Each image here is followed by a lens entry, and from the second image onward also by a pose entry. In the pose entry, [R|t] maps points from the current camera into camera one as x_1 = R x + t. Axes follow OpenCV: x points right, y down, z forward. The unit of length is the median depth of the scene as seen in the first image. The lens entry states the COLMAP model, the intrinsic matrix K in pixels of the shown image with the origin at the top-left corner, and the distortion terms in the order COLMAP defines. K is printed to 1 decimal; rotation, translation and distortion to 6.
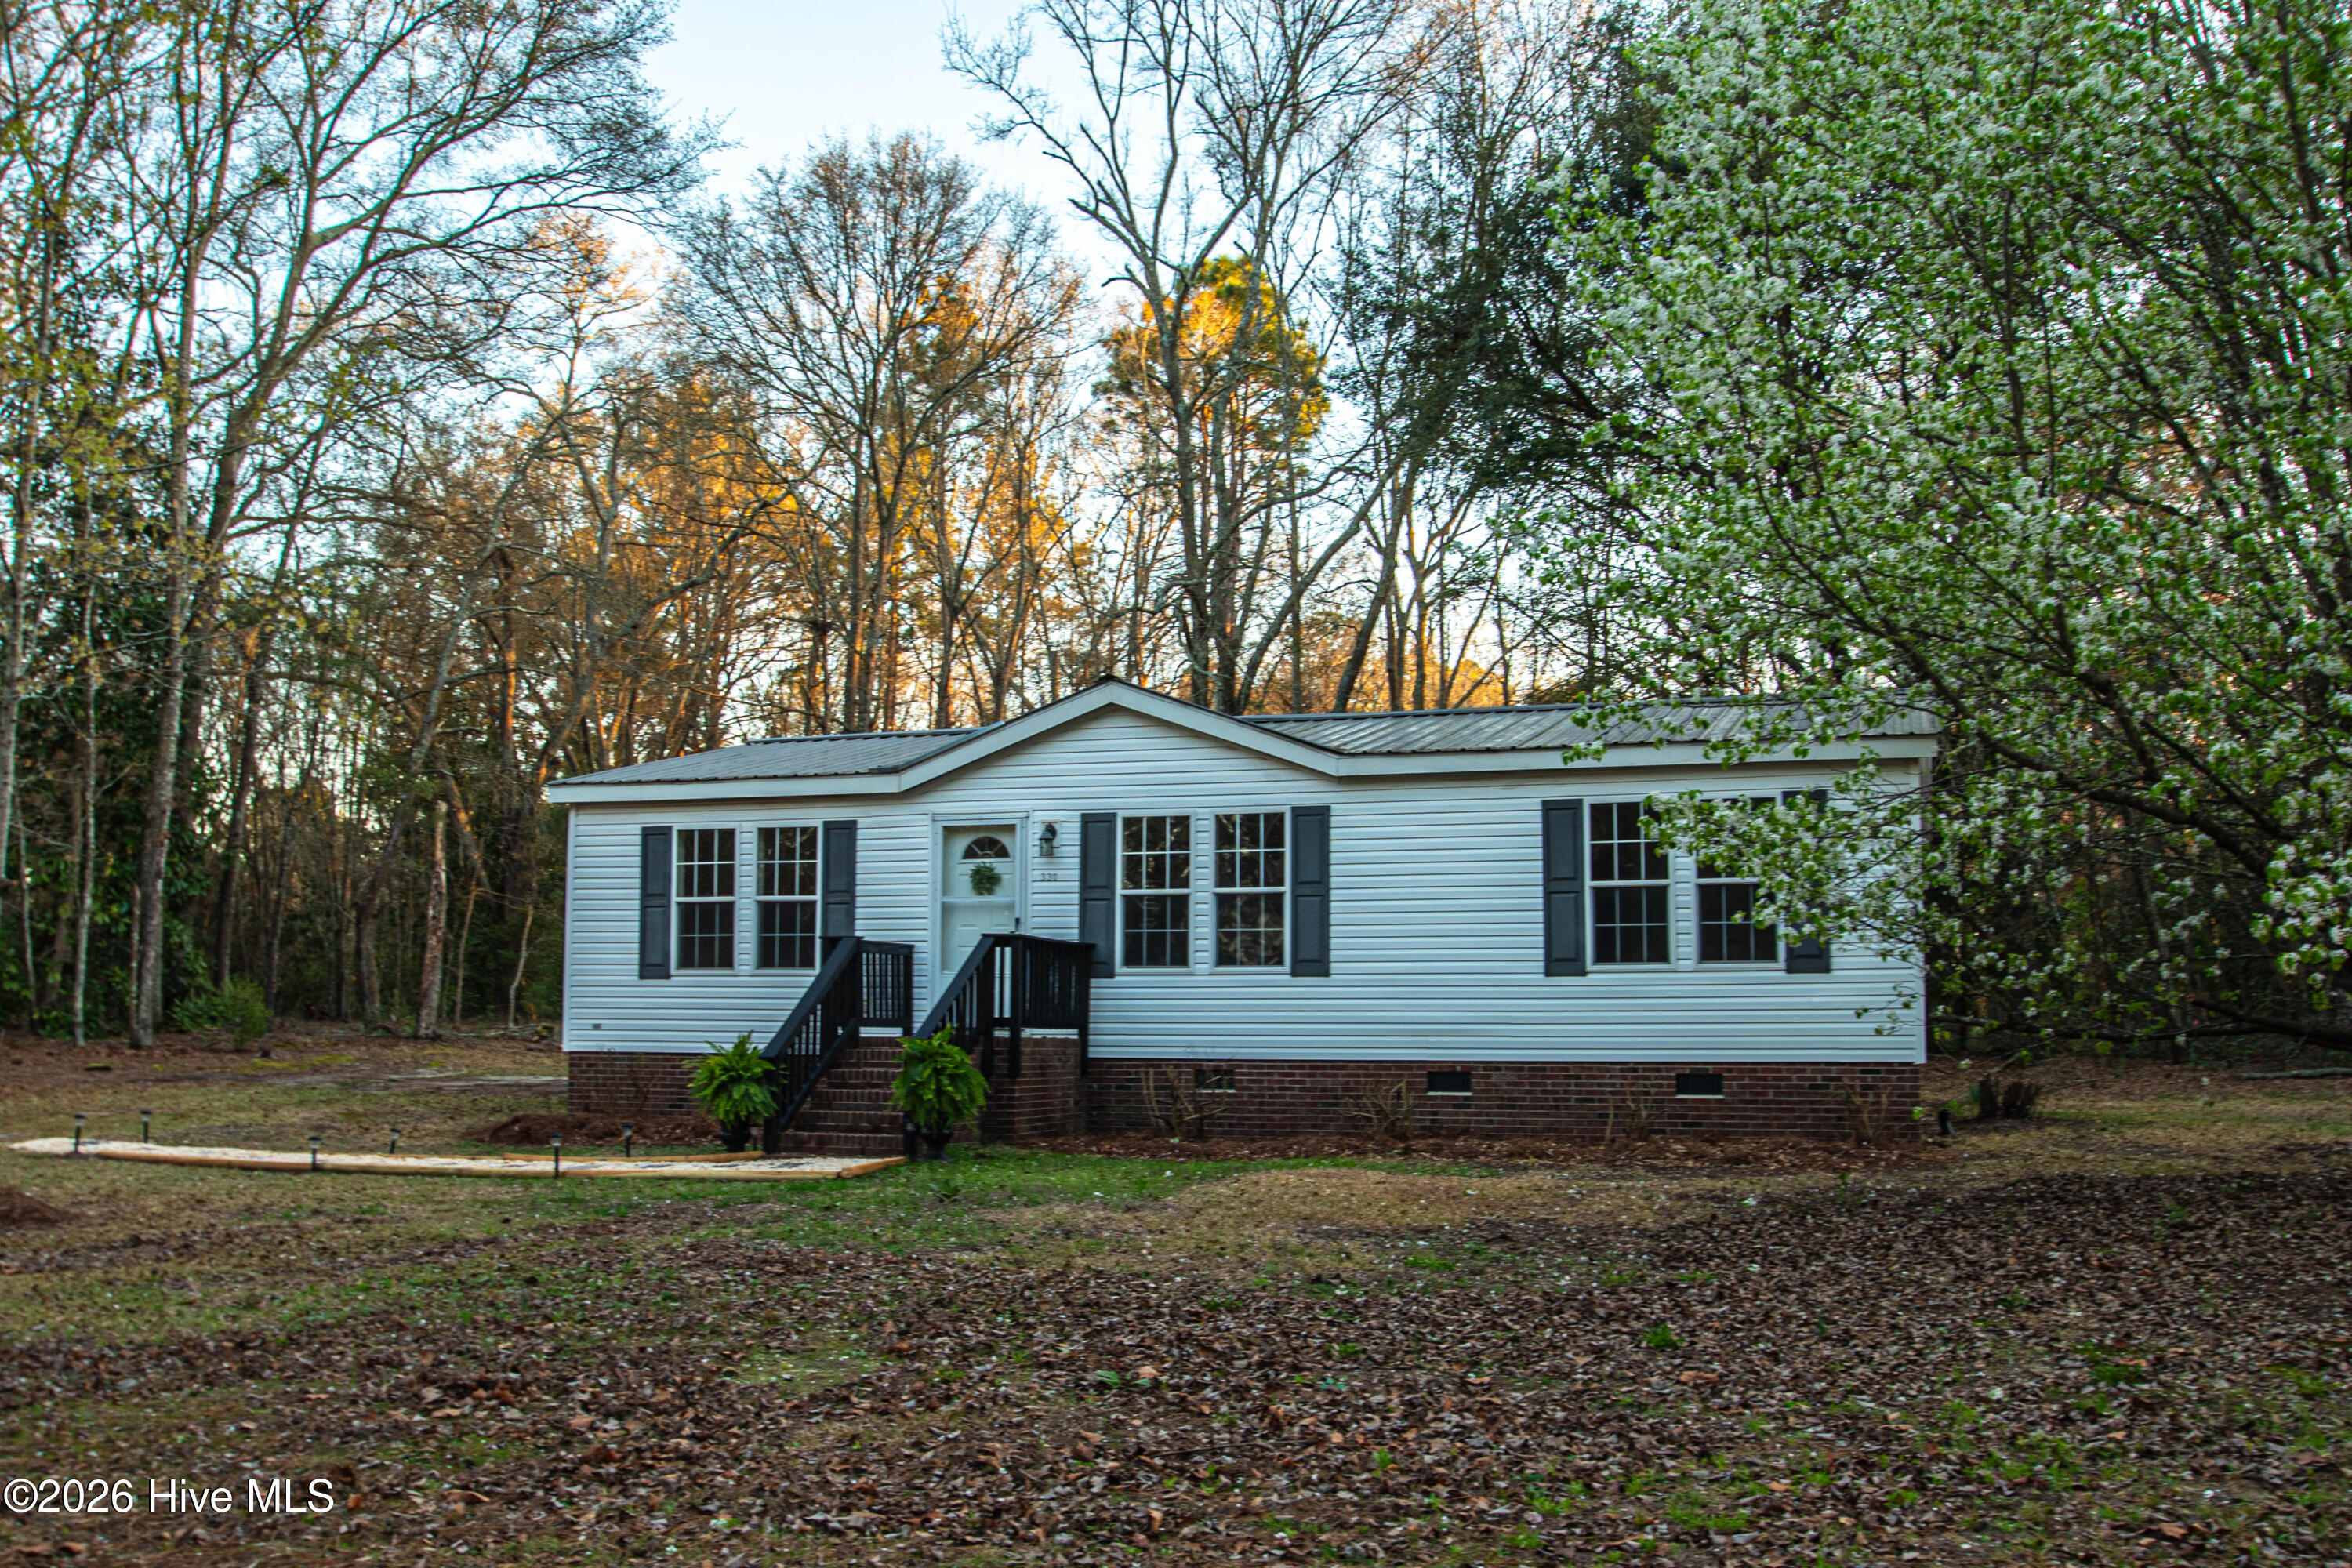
lens RADIAL K [[2206.5, 0, 1136.7], [0, 2206.5, 852.4], [0, 0, 1]] dist [-0.070988, 0.018804]
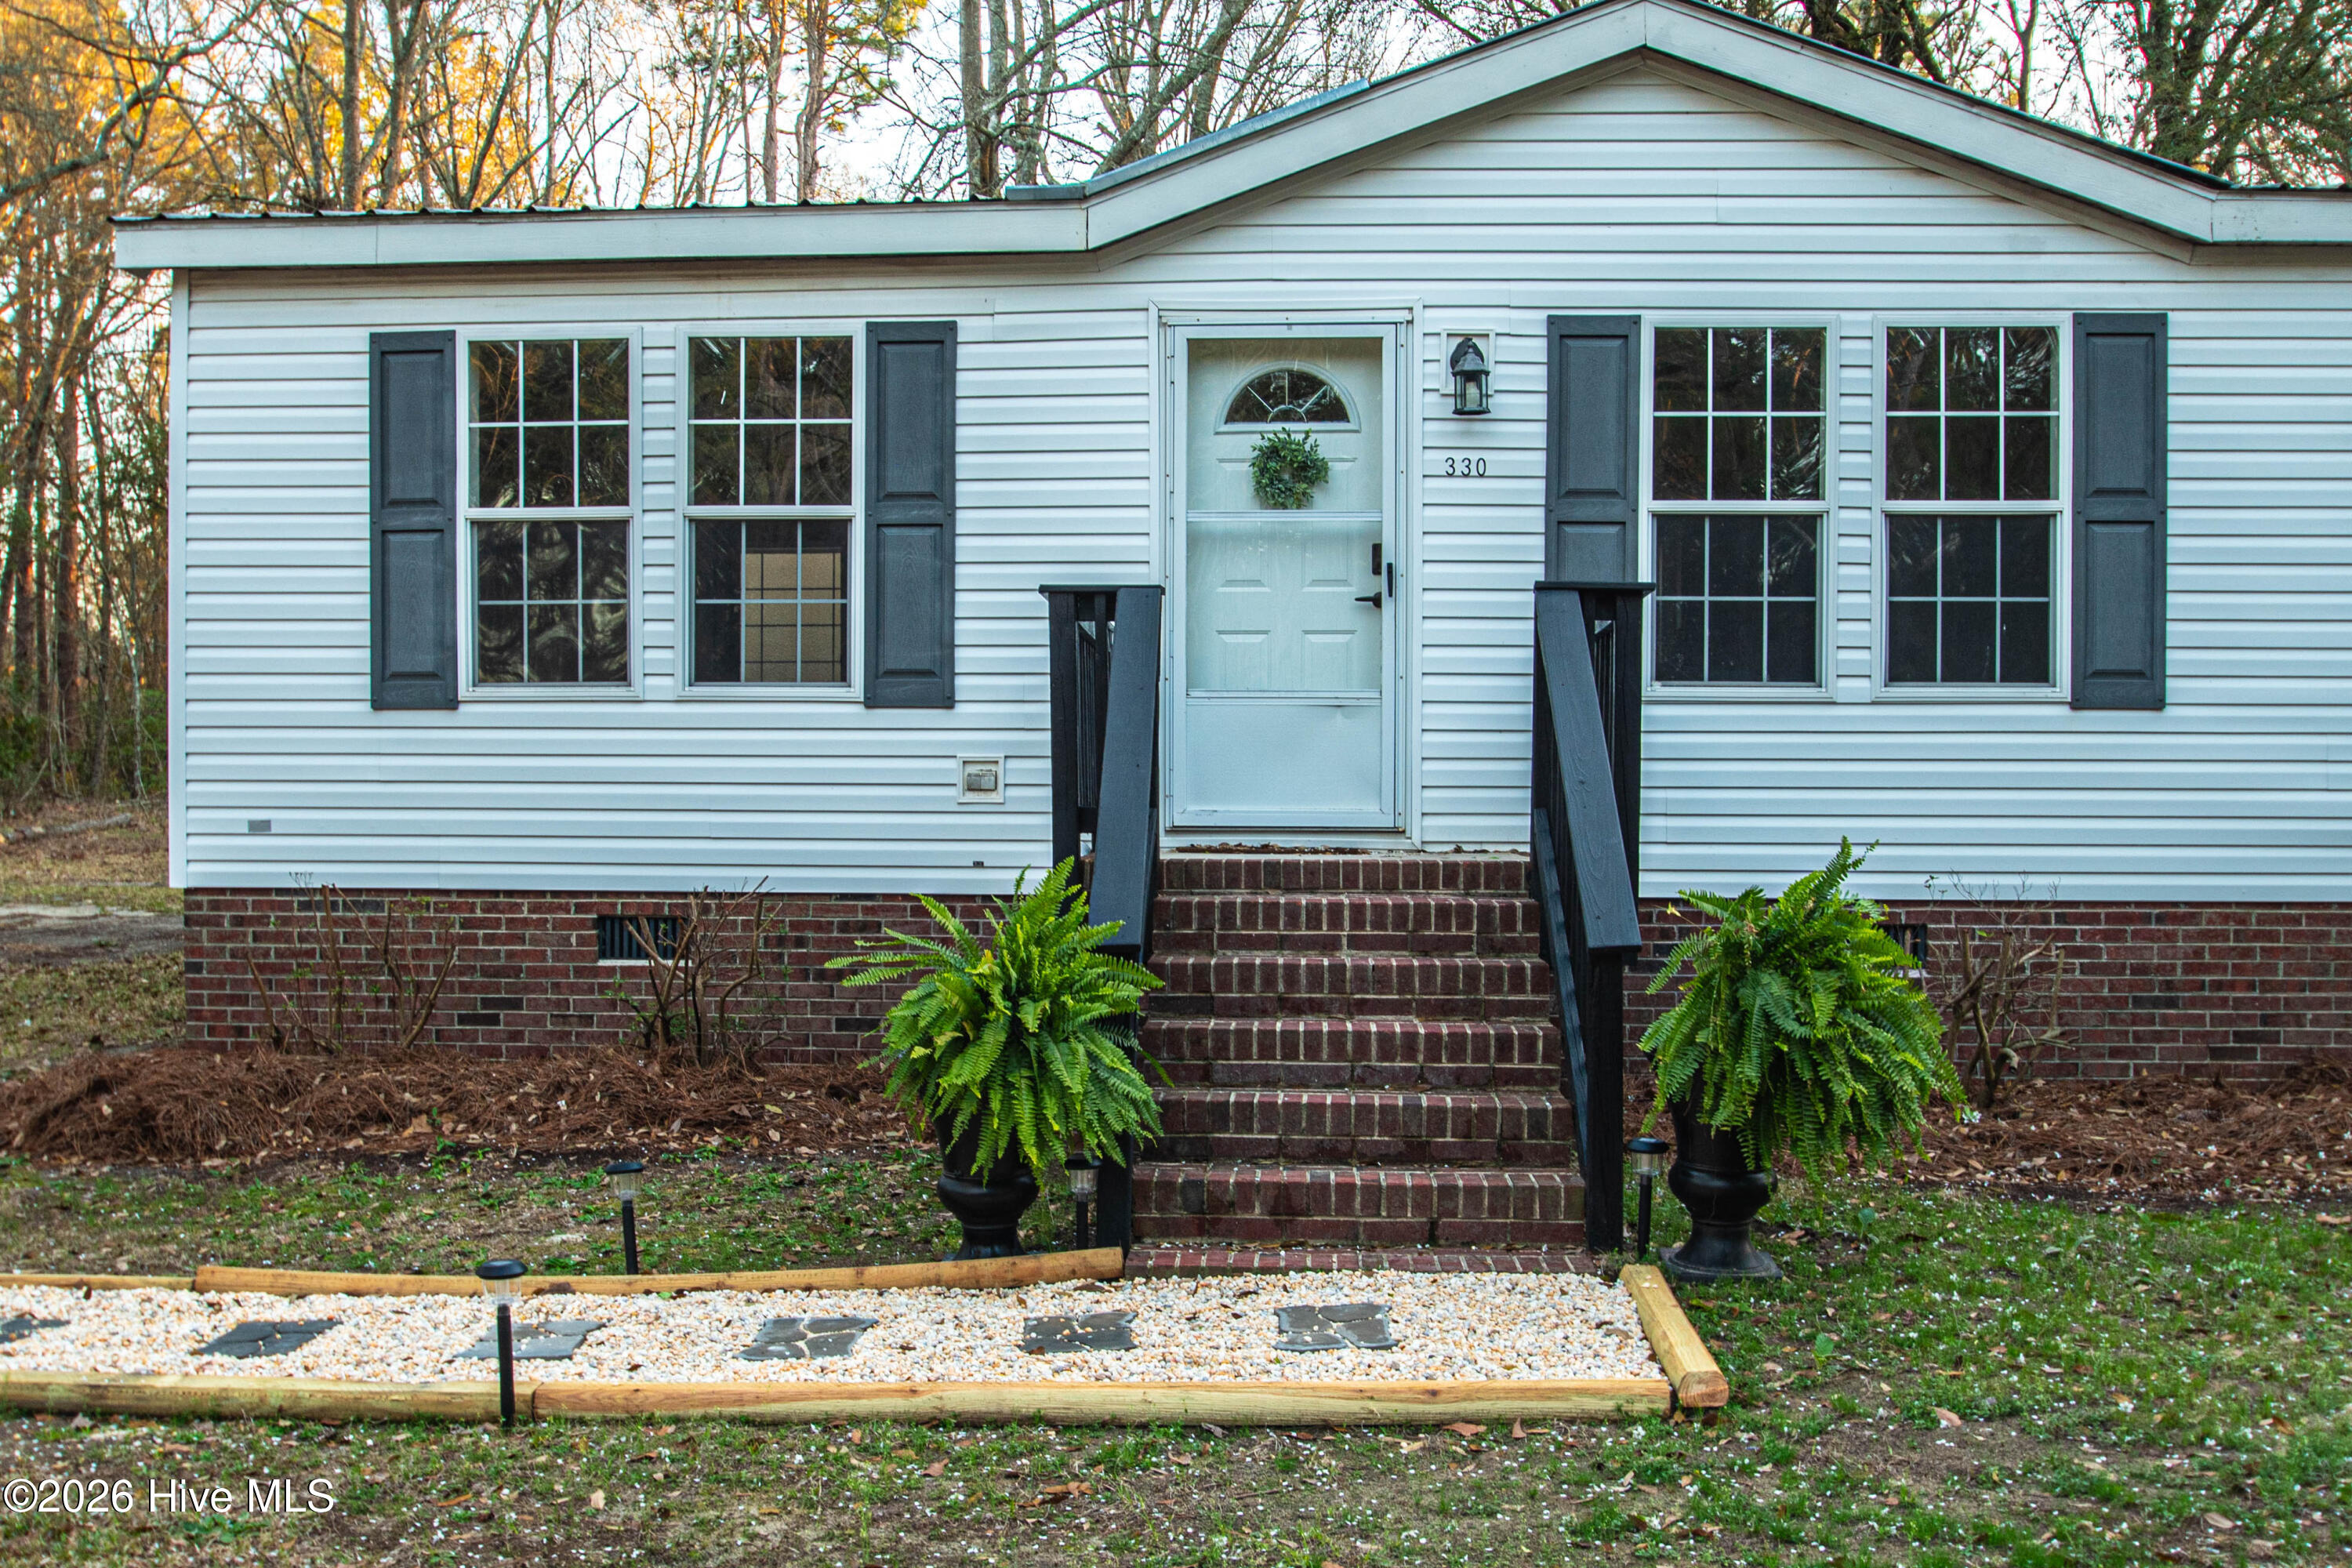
lens RADIAL K [[2349.2, 0, 1139.8], [0, 2349.2, 858.8], [0, 0, 1]] dist [-0.076558, 0.027427]
pose [[0.964784, -0.009483, 0.262873, -0.211685], [-0.019145, 0.994168, 0.106127, 0.038118], [-0.262346, -0.107423, 0.958976, 0.570887]]
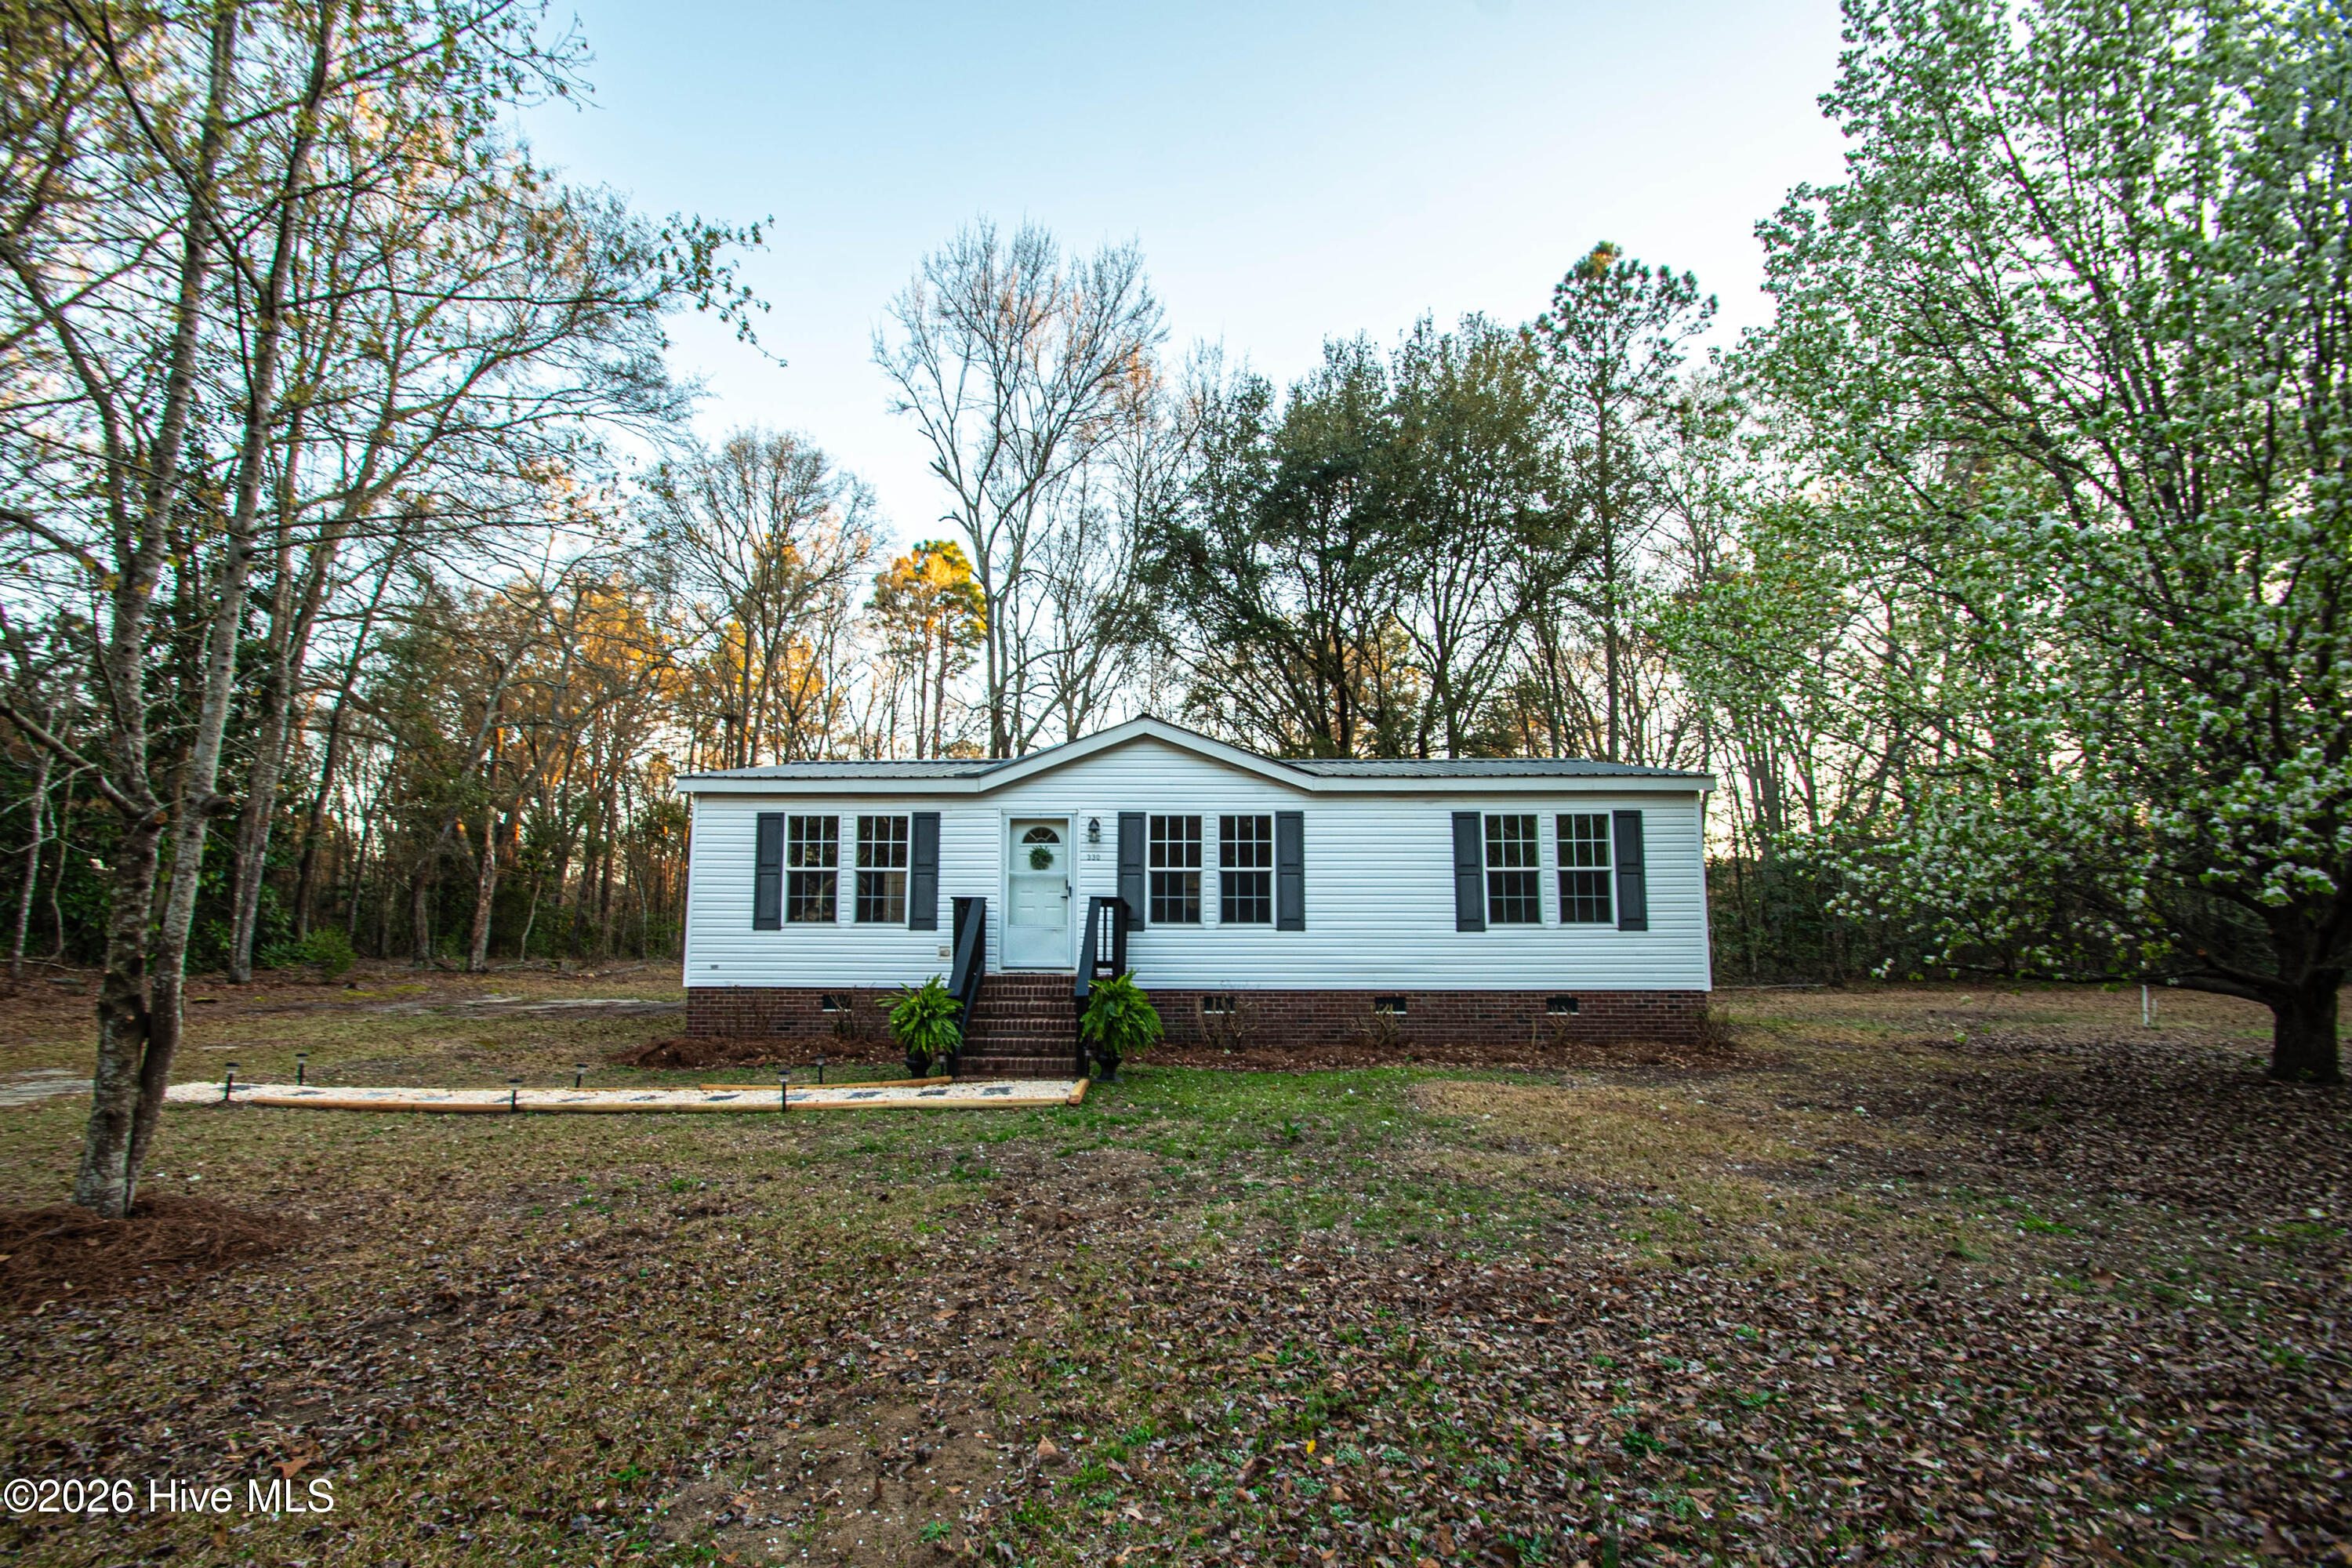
lens RADIAL K [[1064.9, 0, 1142.5], [0, 1064.9, 842.8], [0, 0, 1]] dist [-0.000071, -0.000279]
pose [[0.953182, 0.030228, 0.300884, -0.206724], [-0.022220, 0.999303, -0.030003, 0.020913], [-0.301581, 0.021912, 0.953189, 0.348177]]
